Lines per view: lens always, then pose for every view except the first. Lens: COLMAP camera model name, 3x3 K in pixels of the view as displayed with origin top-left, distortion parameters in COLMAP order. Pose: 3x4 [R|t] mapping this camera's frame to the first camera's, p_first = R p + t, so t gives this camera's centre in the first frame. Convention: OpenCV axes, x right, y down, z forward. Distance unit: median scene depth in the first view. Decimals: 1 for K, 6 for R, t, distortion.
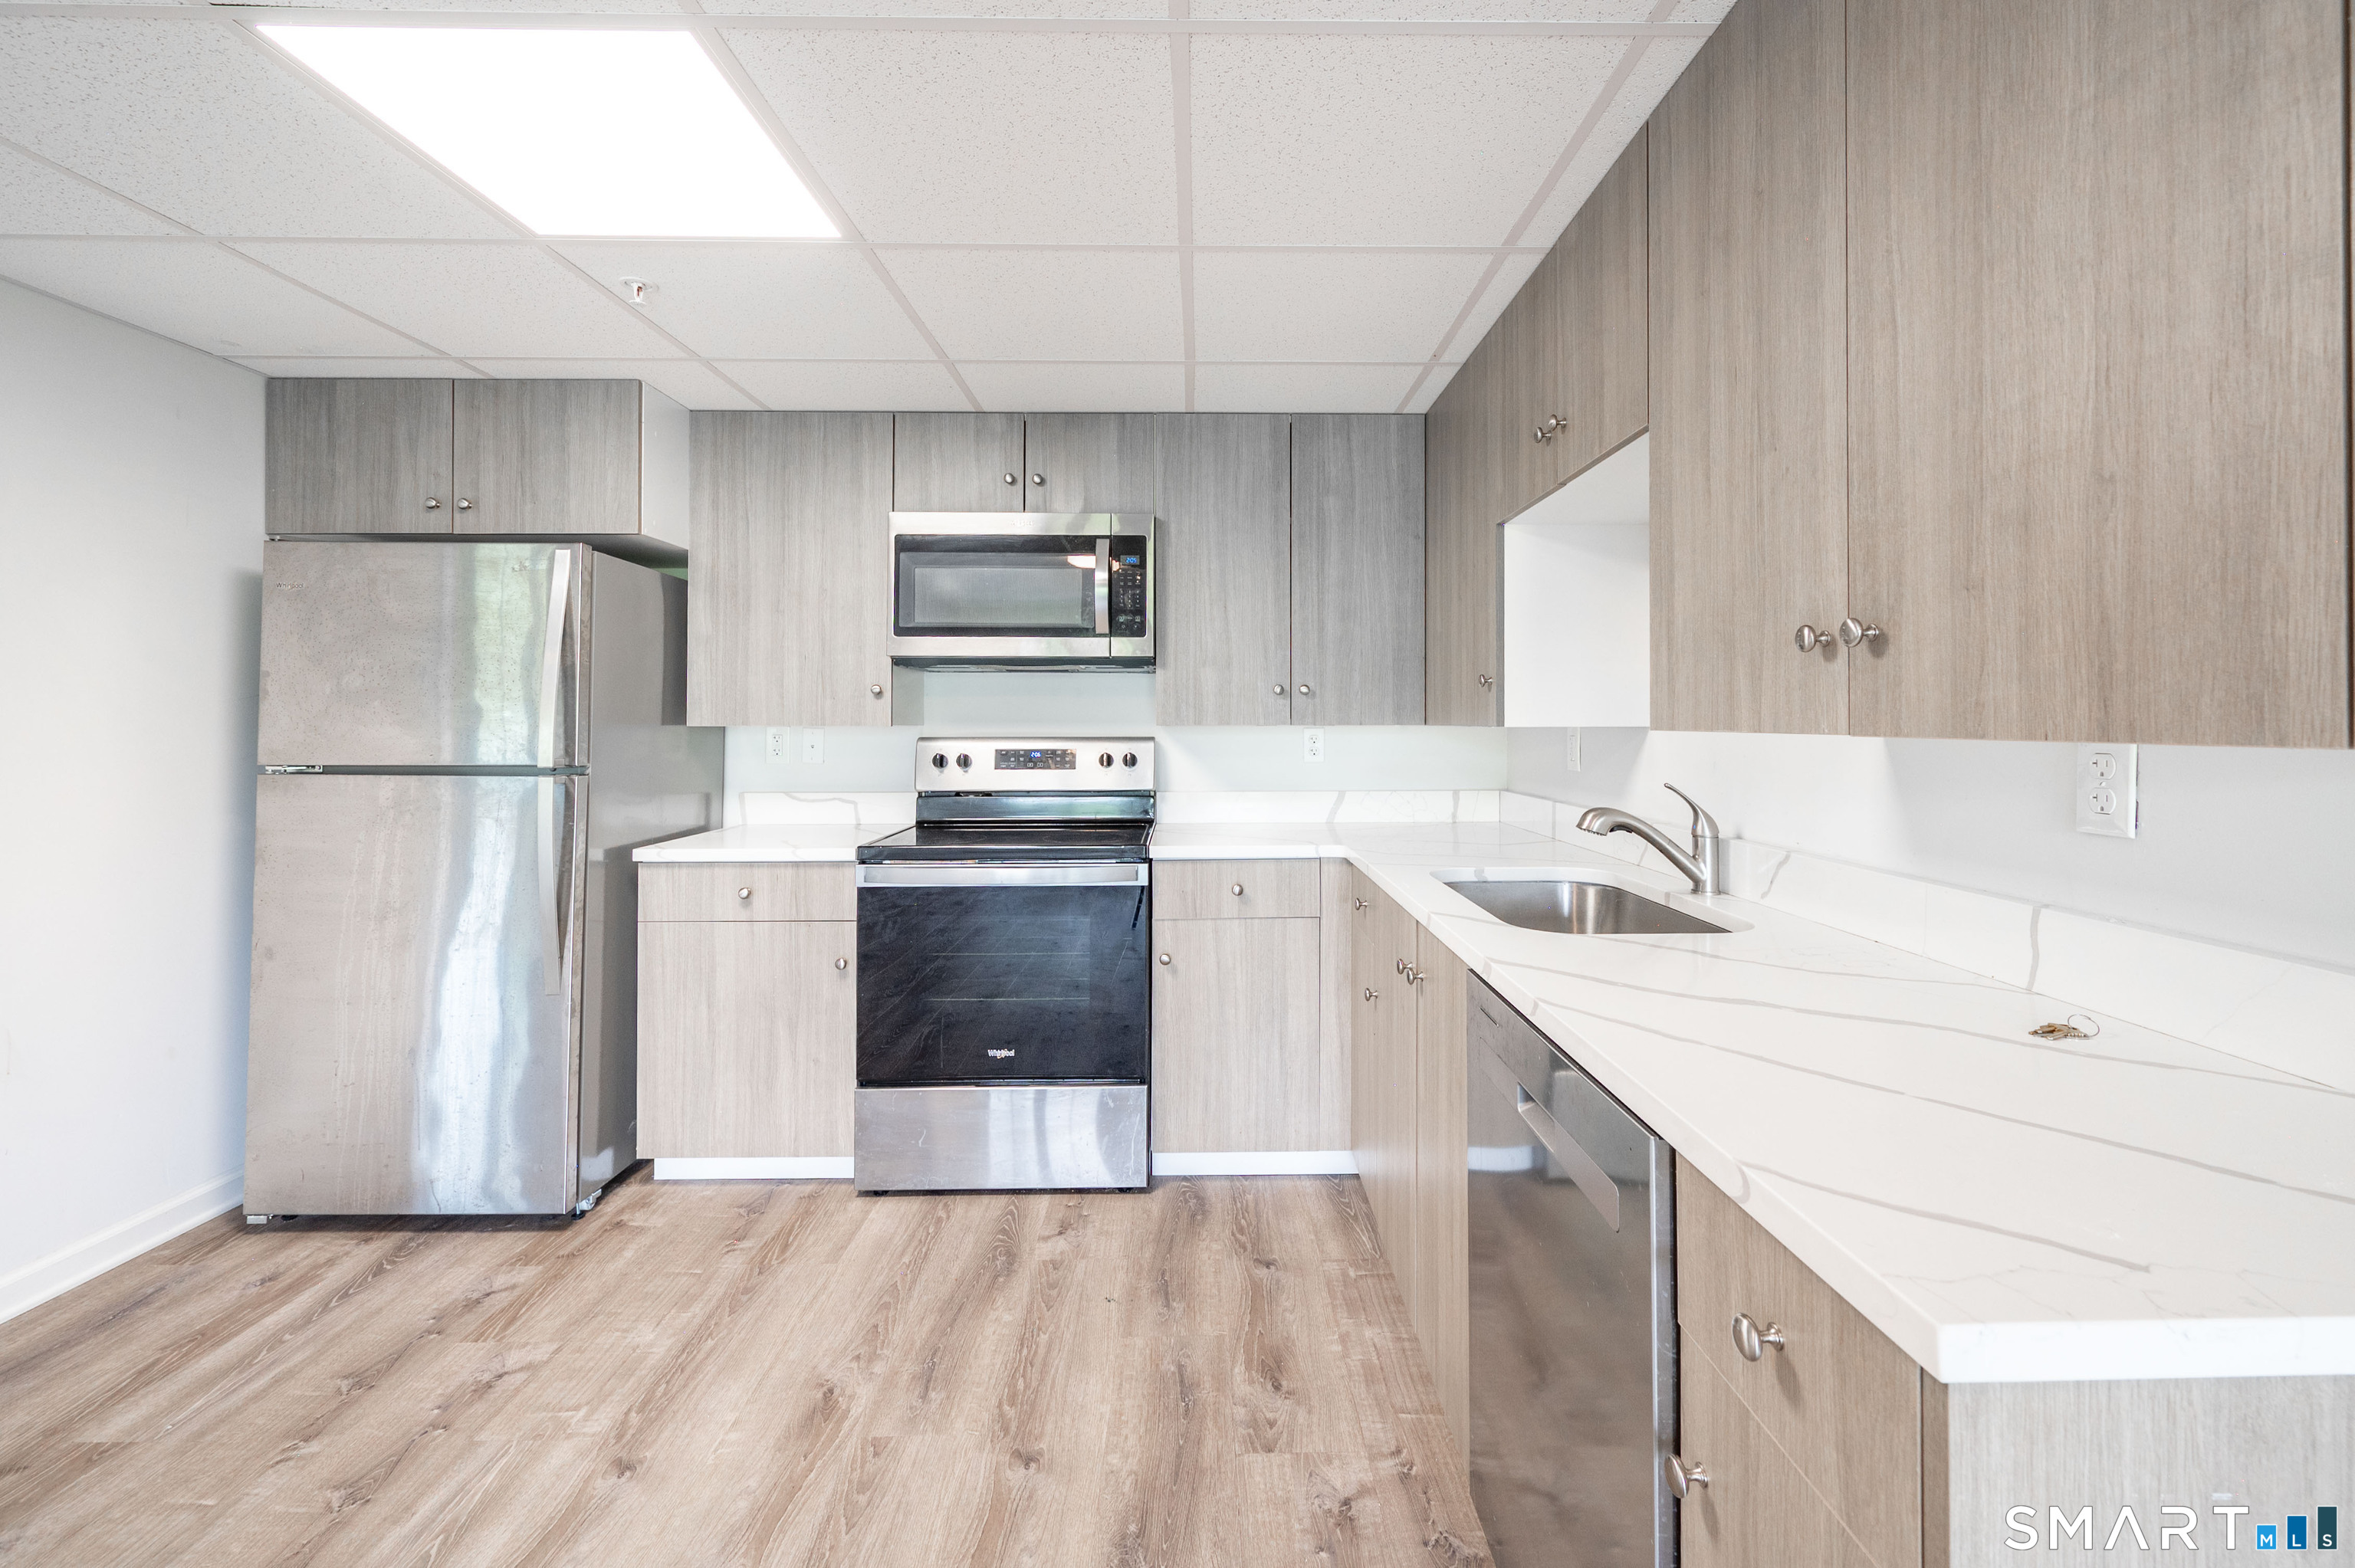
lens RADIAL K [[1035.1, 0, 1200.3], [0, 1035.1, 696.6], [0, 0, 1]] dist [-0.000903, -0.000215]
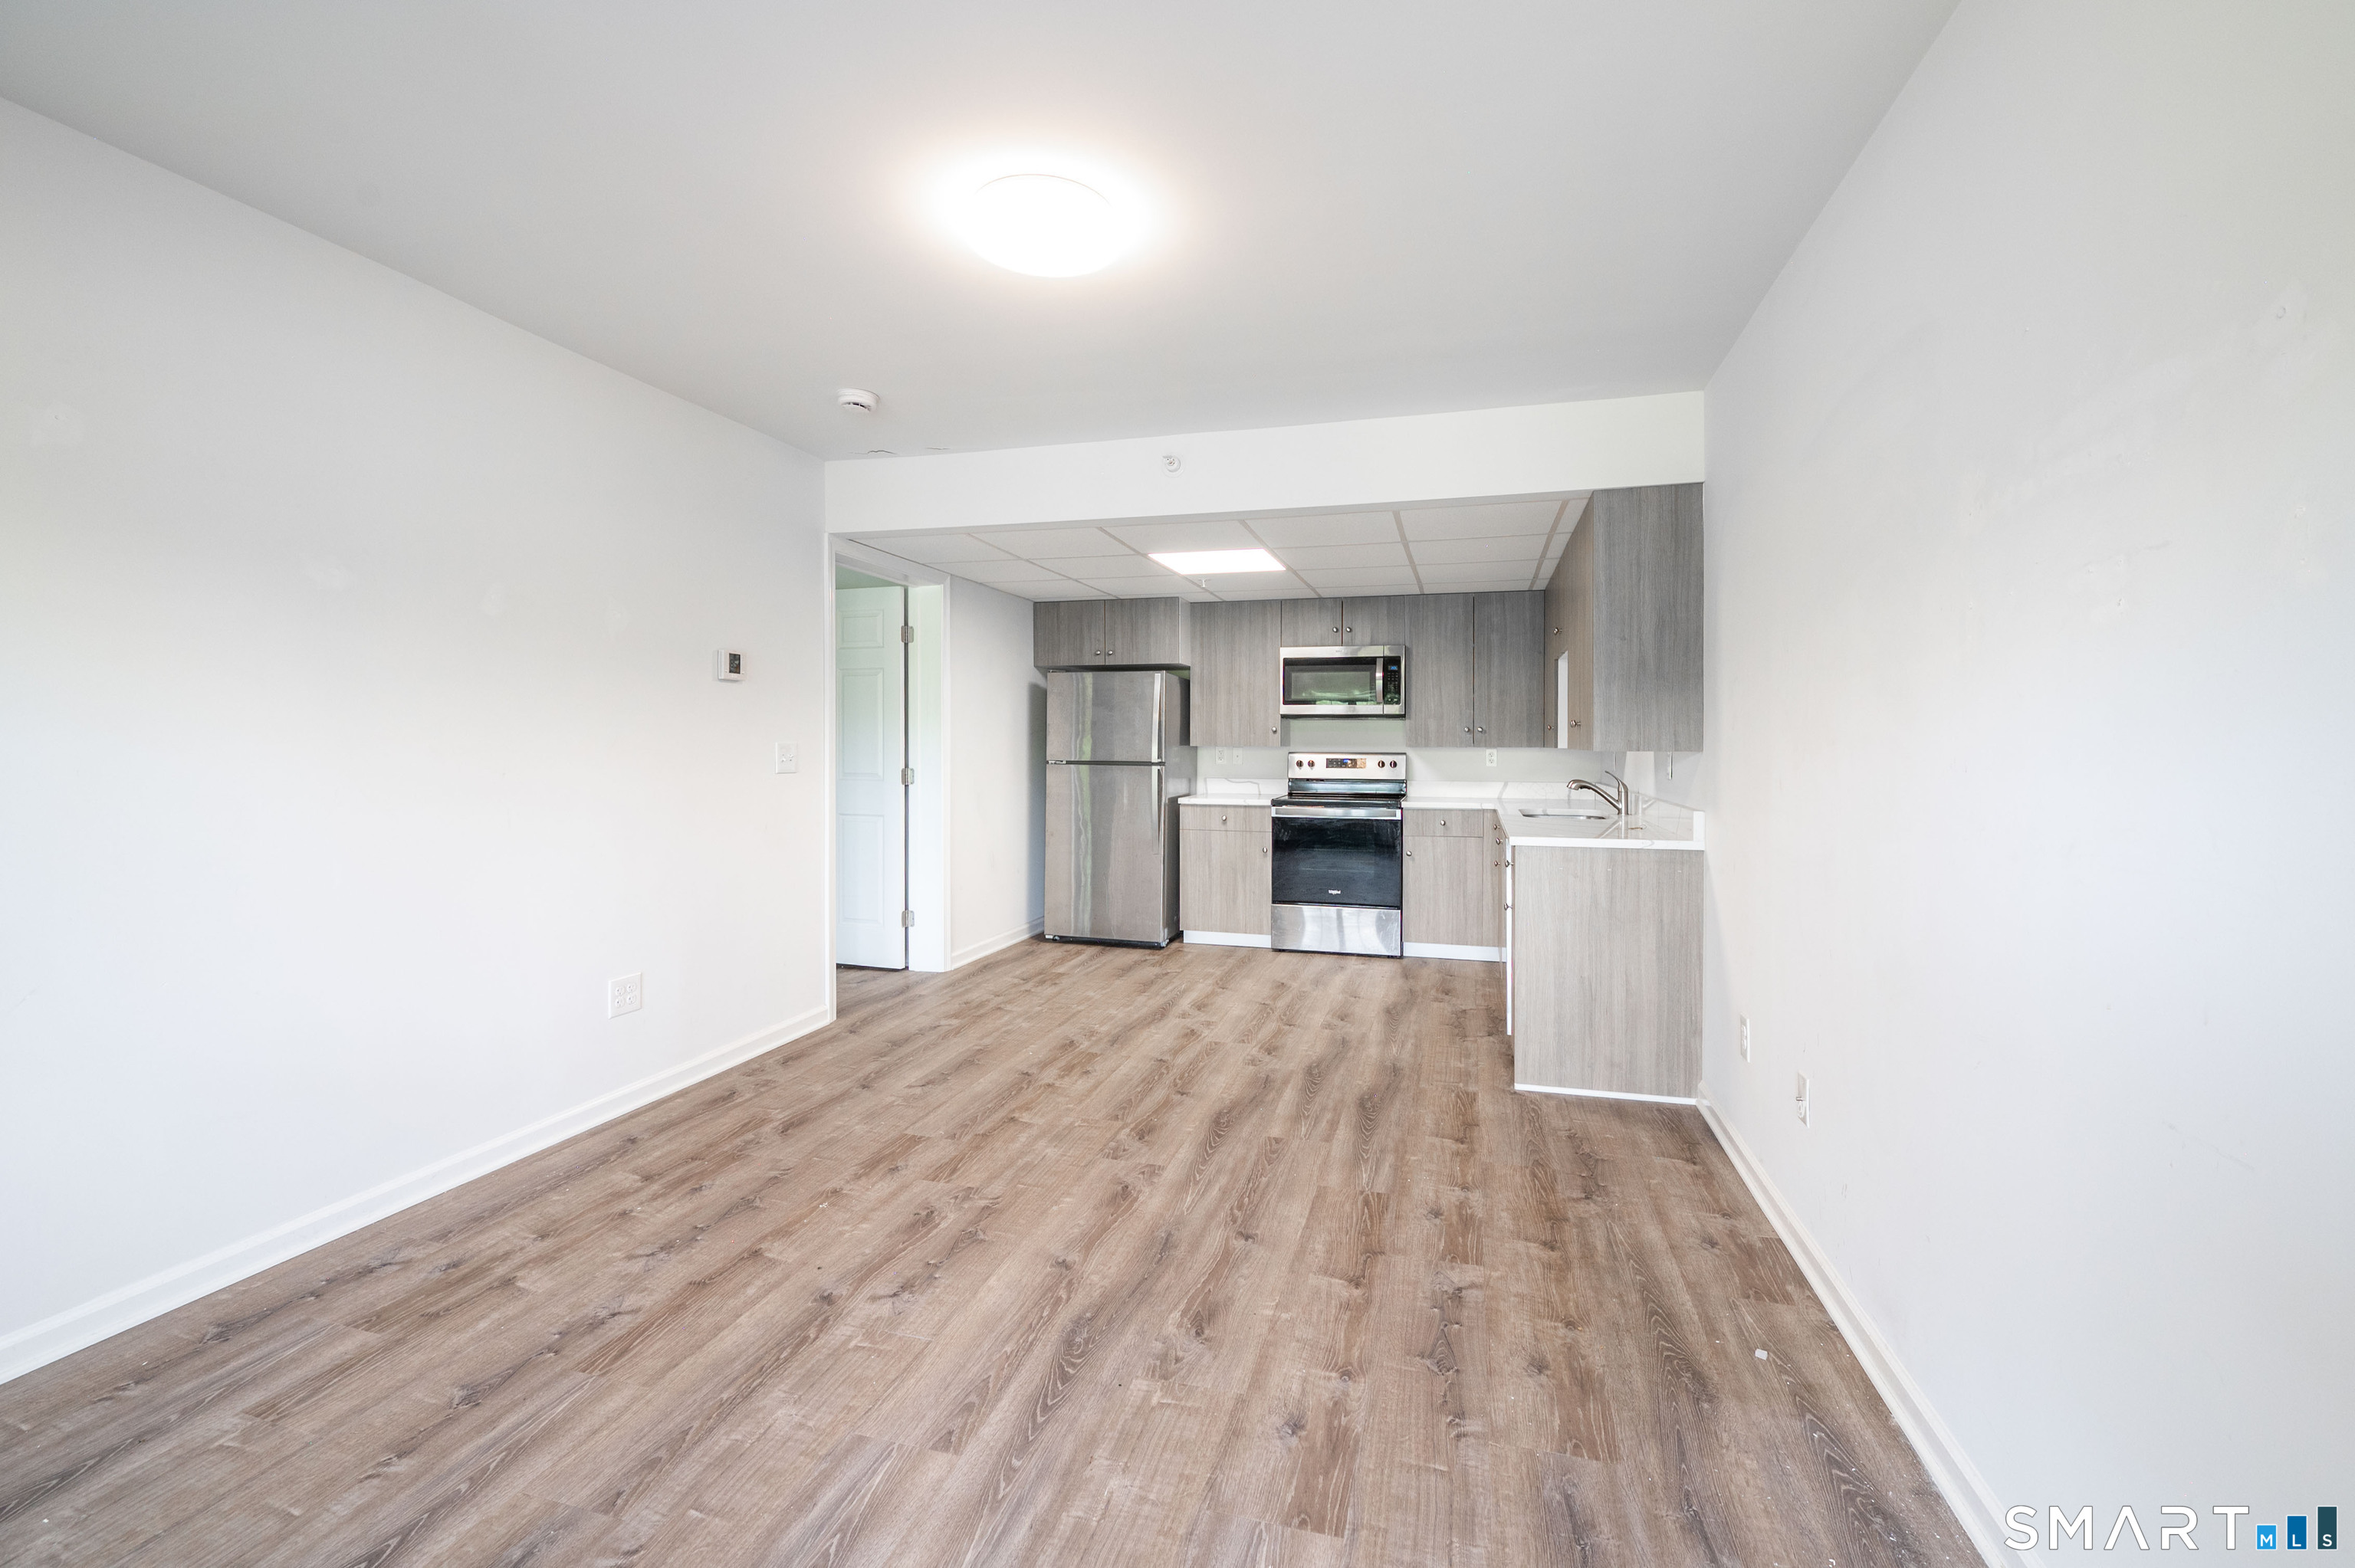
lens RADIAL K [[993.5, 0, 1208.2], [0, 993.5, 730.3], [0, 0, 1]] dist [-0.000872, -0.000648]
pose [[0.965679, 0.000486, -0.259737, 0.094772], [0.002131, 0.999950, 0.009794, -0.026593], [0.259728, -0.010011, 0.965630, -1.057327]]
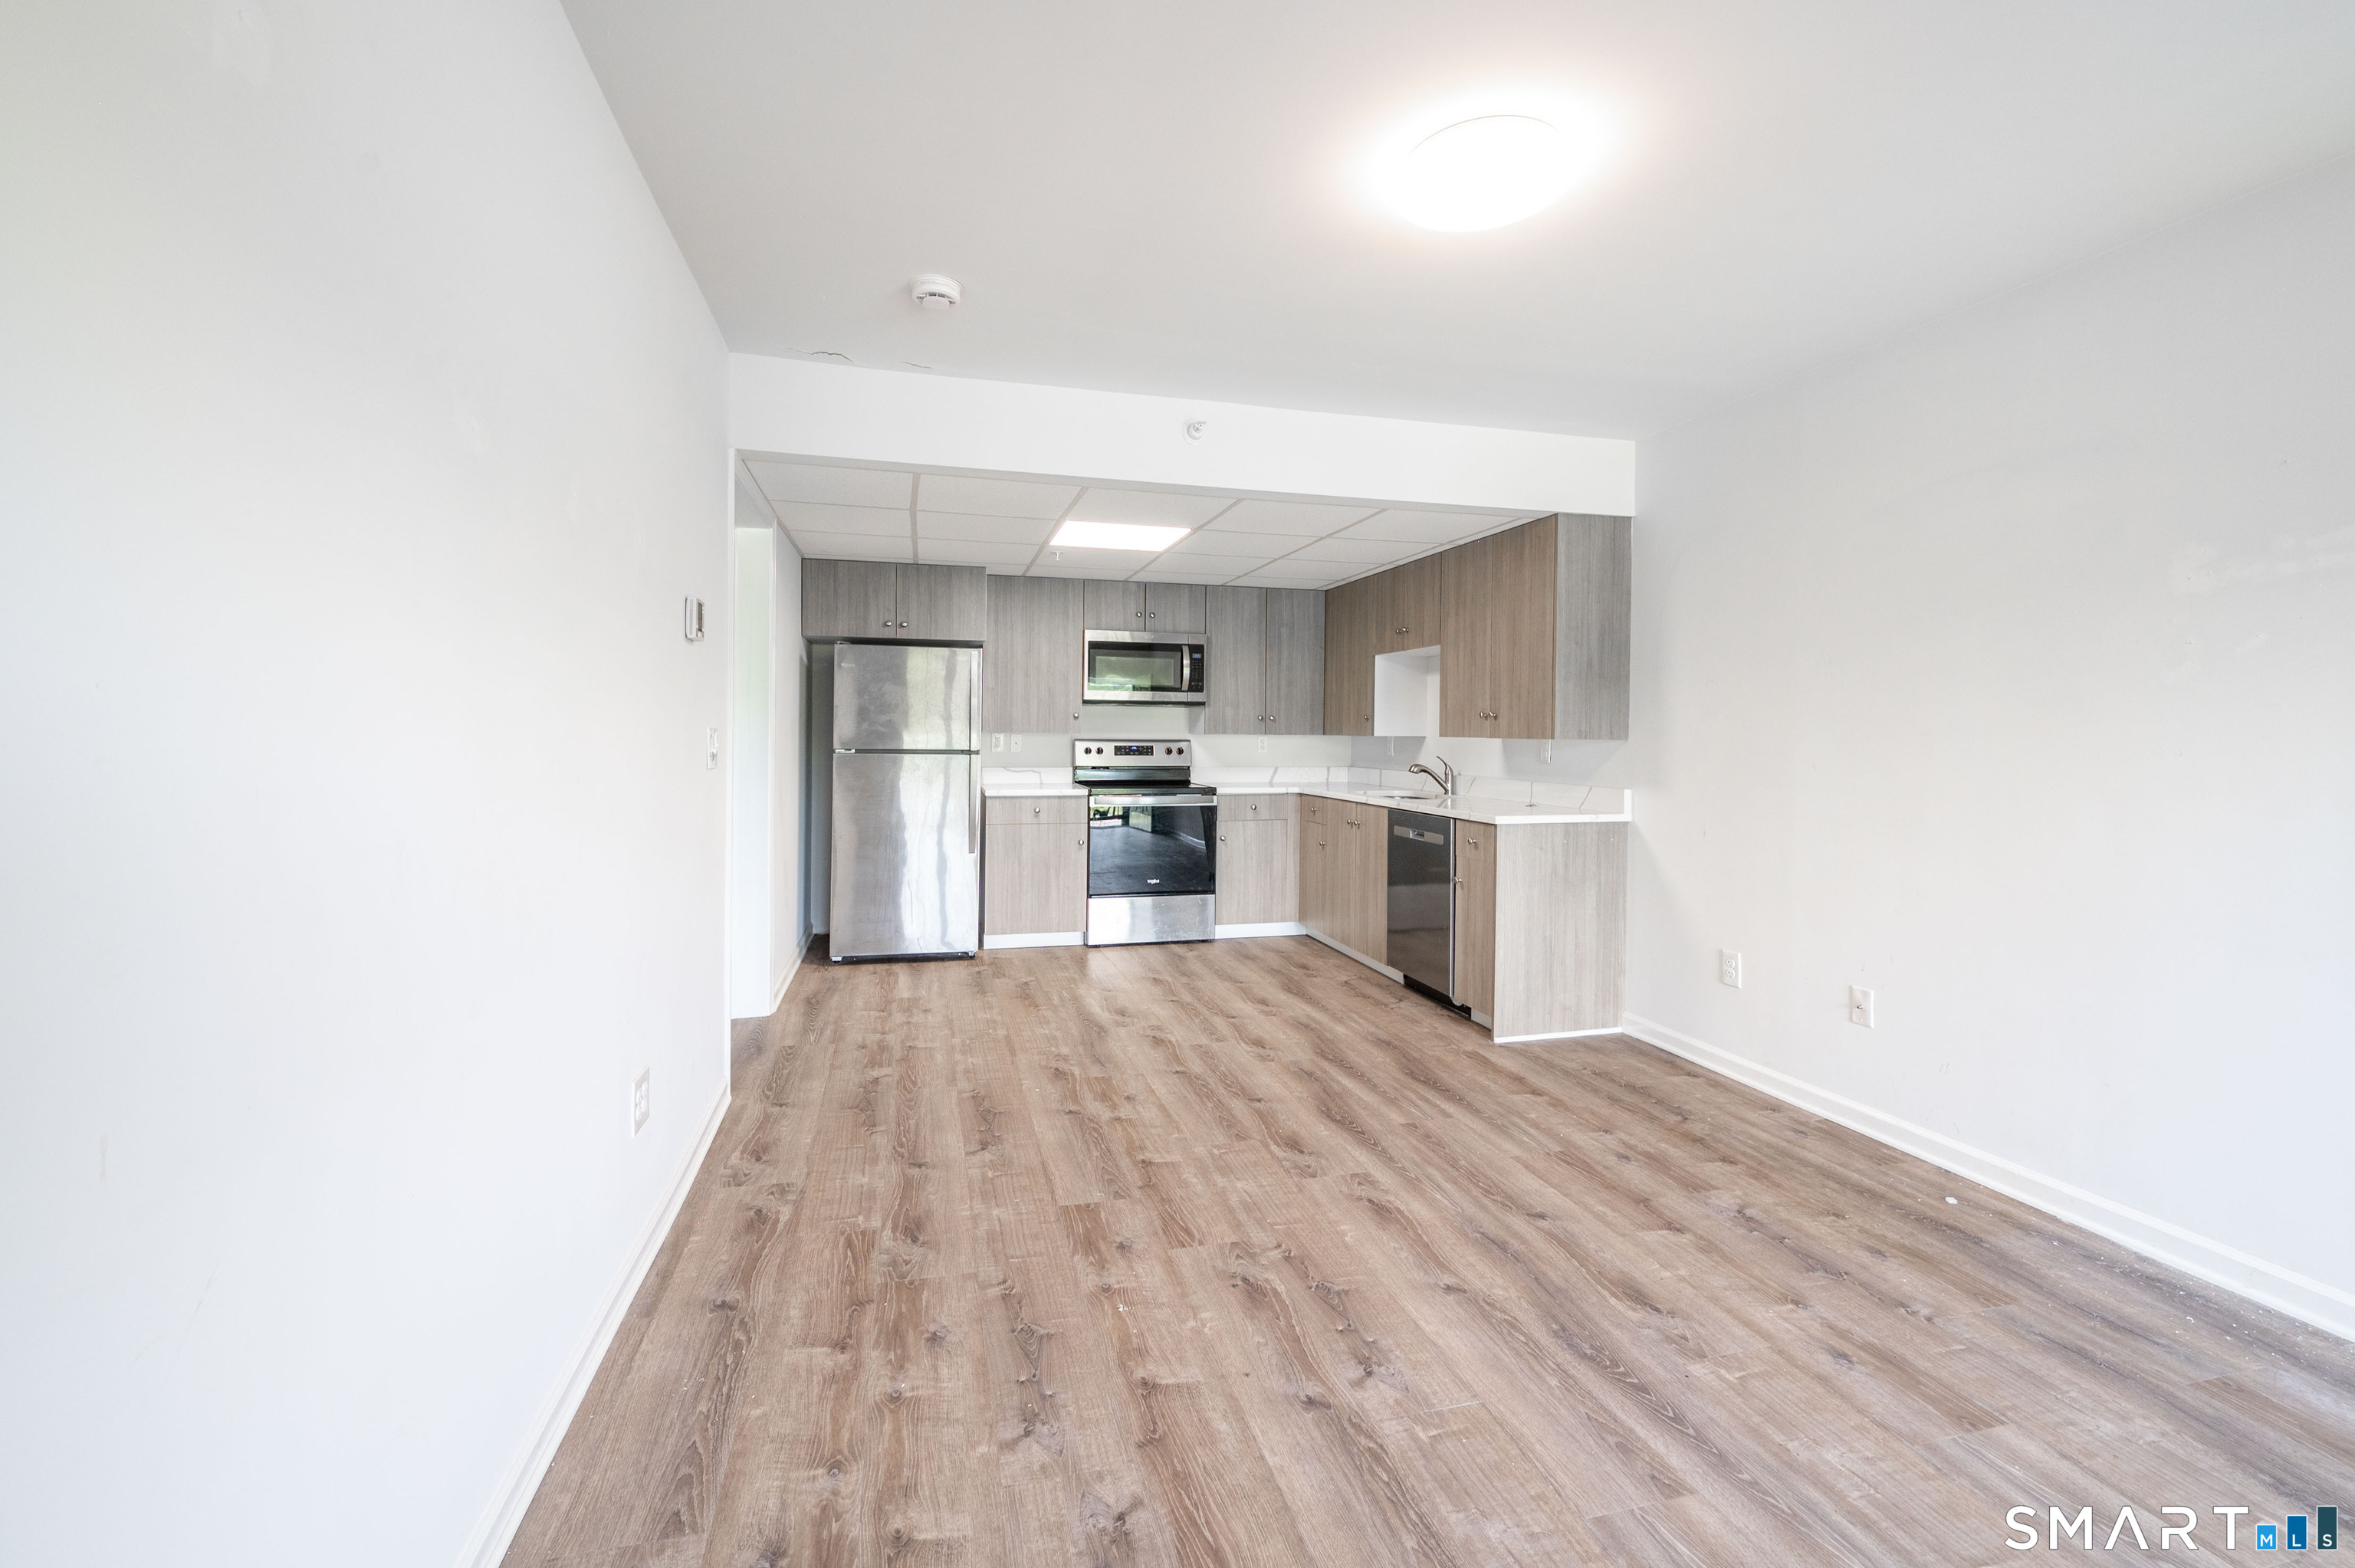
lens RADIAL K [[993.5, 0, 1208.2], [0, 993.5, 730.3], [0, 0, 1]] dist [-0.000872, -0.000648]
pose [[0.965647, 0.009933, 0.259667, -0.580211], [-0.015783, 0.999666, 0.020455, -0.022149], [-0.259378, -0.023851, 0.965481, -0.986349]]
